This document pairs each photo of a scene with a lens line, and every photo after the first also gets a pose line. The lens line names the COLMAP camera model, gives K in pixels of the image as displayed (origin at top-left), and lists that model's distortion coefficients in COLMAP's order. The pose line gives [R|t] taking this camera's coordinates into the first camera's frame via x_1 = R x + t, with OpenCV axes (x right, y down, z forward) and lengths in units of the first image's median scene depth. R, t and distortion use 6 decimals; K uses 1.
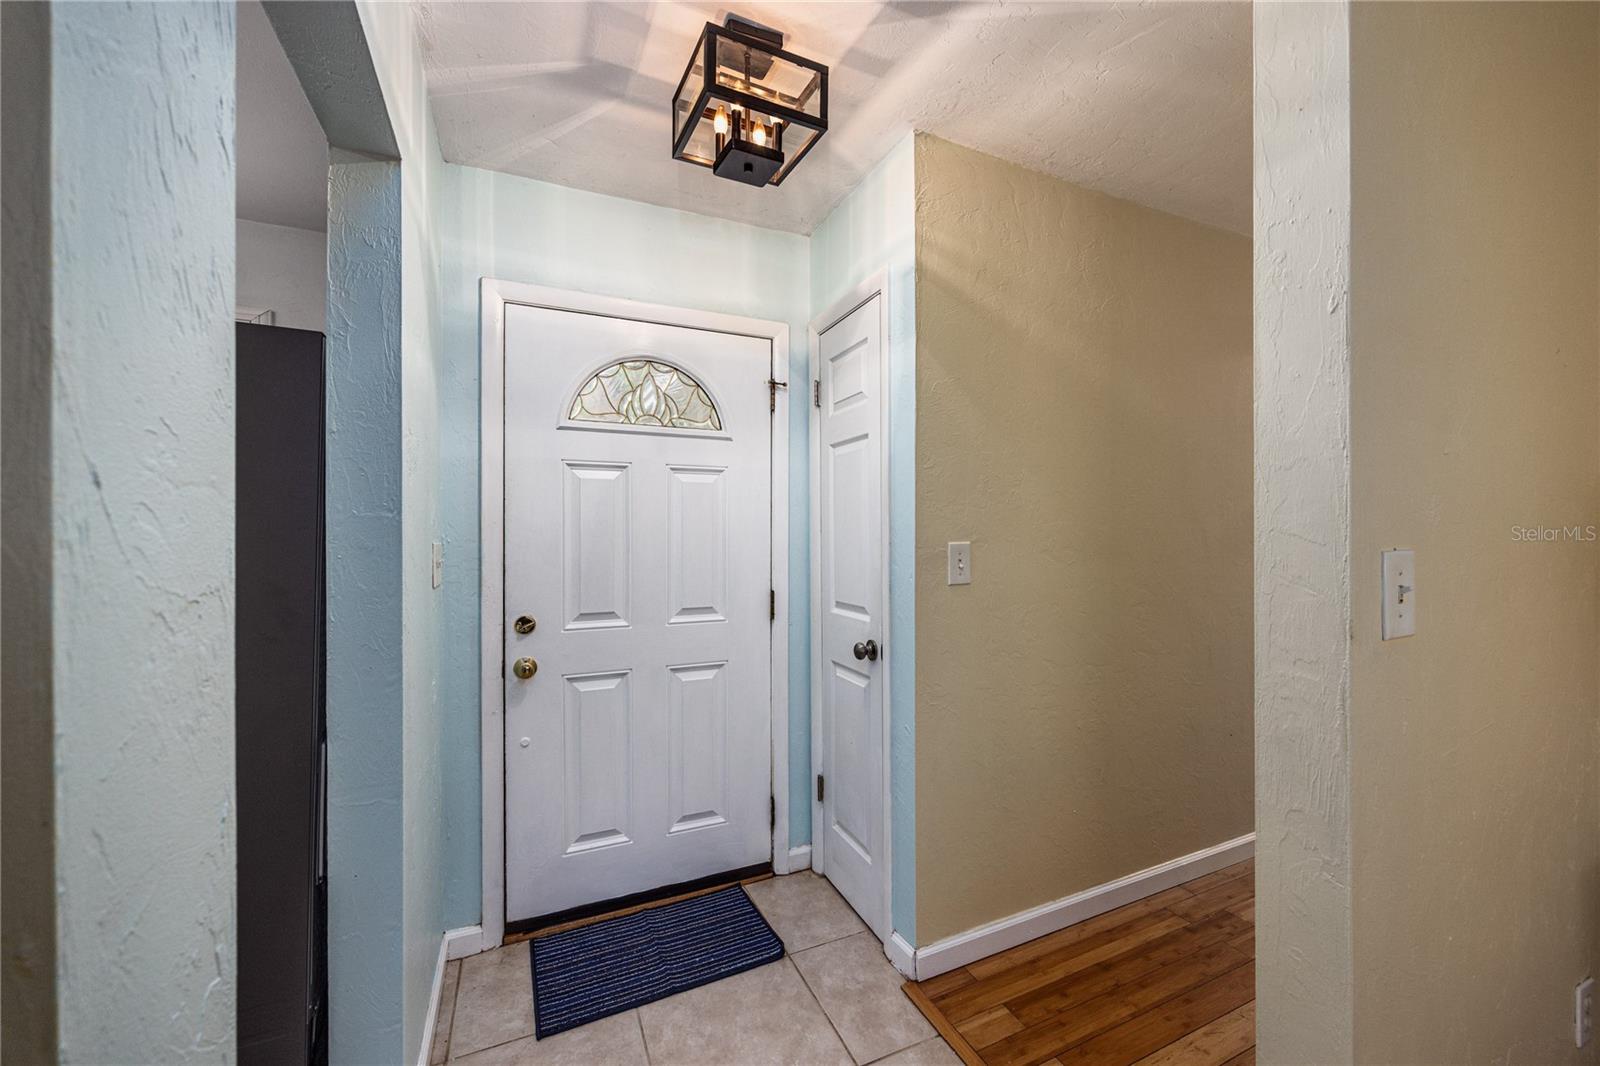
lens RADIAL K [[618.2, 0, 804.8], [0, 618.2, 519.0], [0, 0, 1]] dist [0.001402, 0.000002]
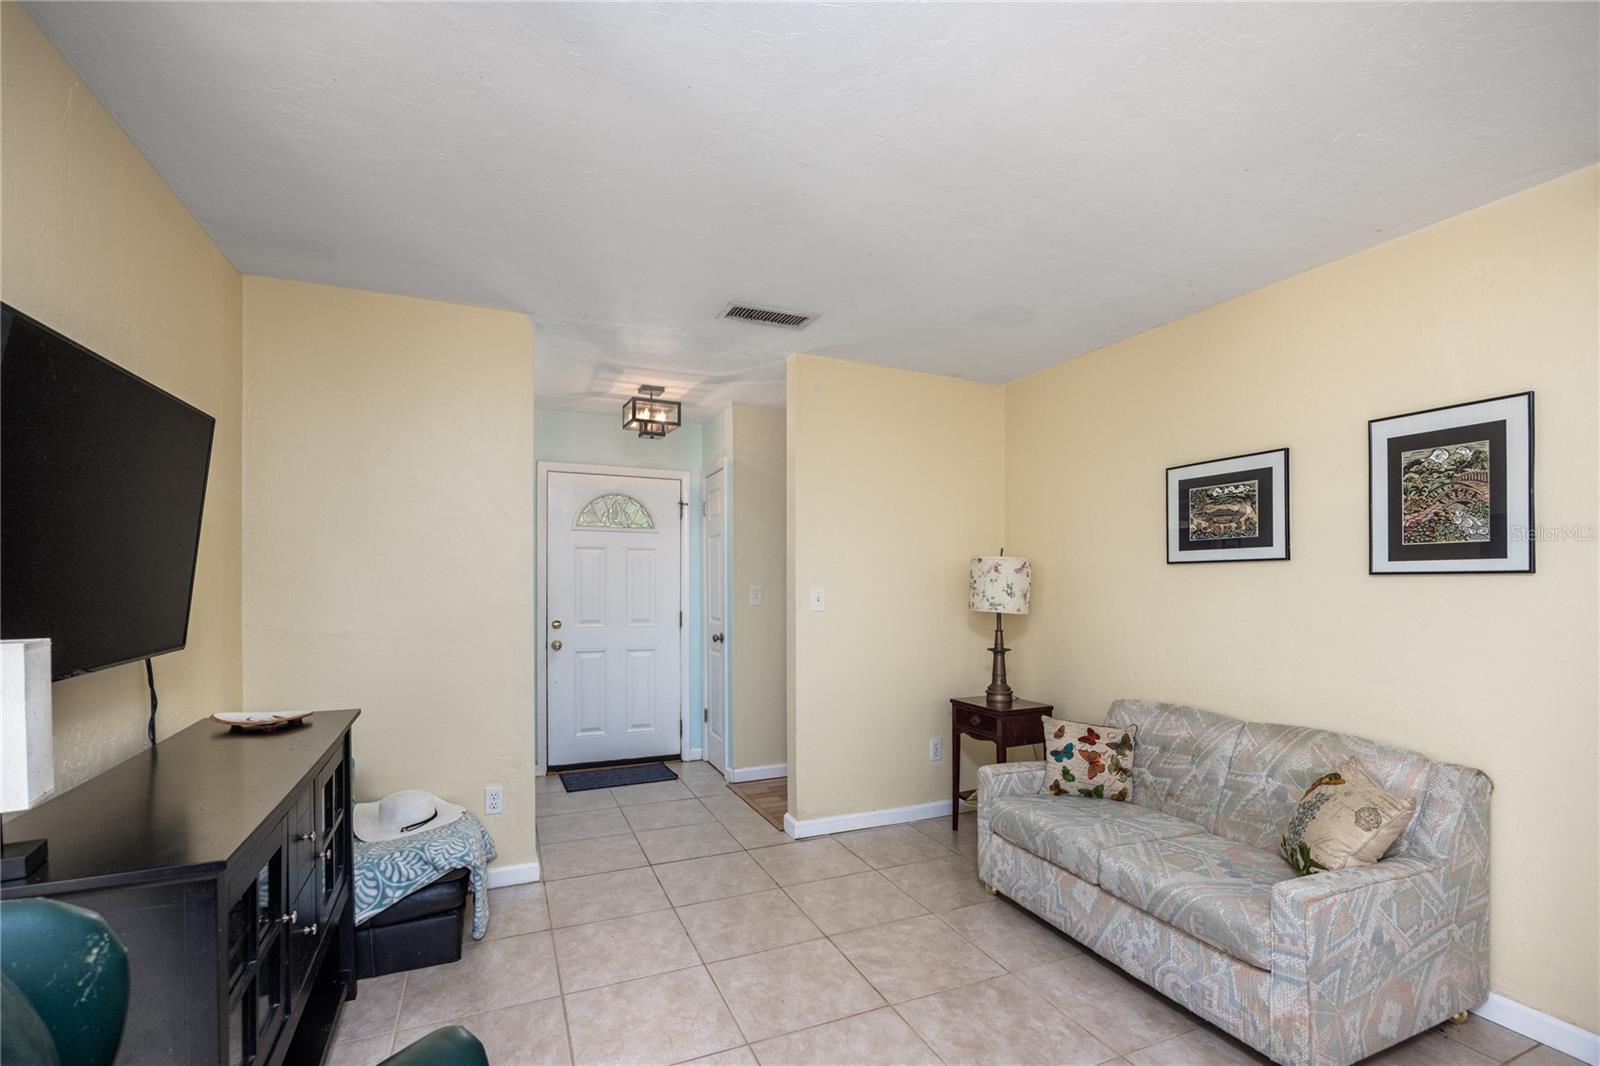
lens RADIAL K [[714.3, 0, 802.7], [0, 714.3, 579.7], [0, 0, 1]] dist [-0.011562, 0.000187]
pose [[0.999849, 0.001999, -0.017257, 0.370018], [-0.001850, 0.999961, 0.008619, -0.003304], [0.017274, -0.008585, 0.999814, -1.222139]]
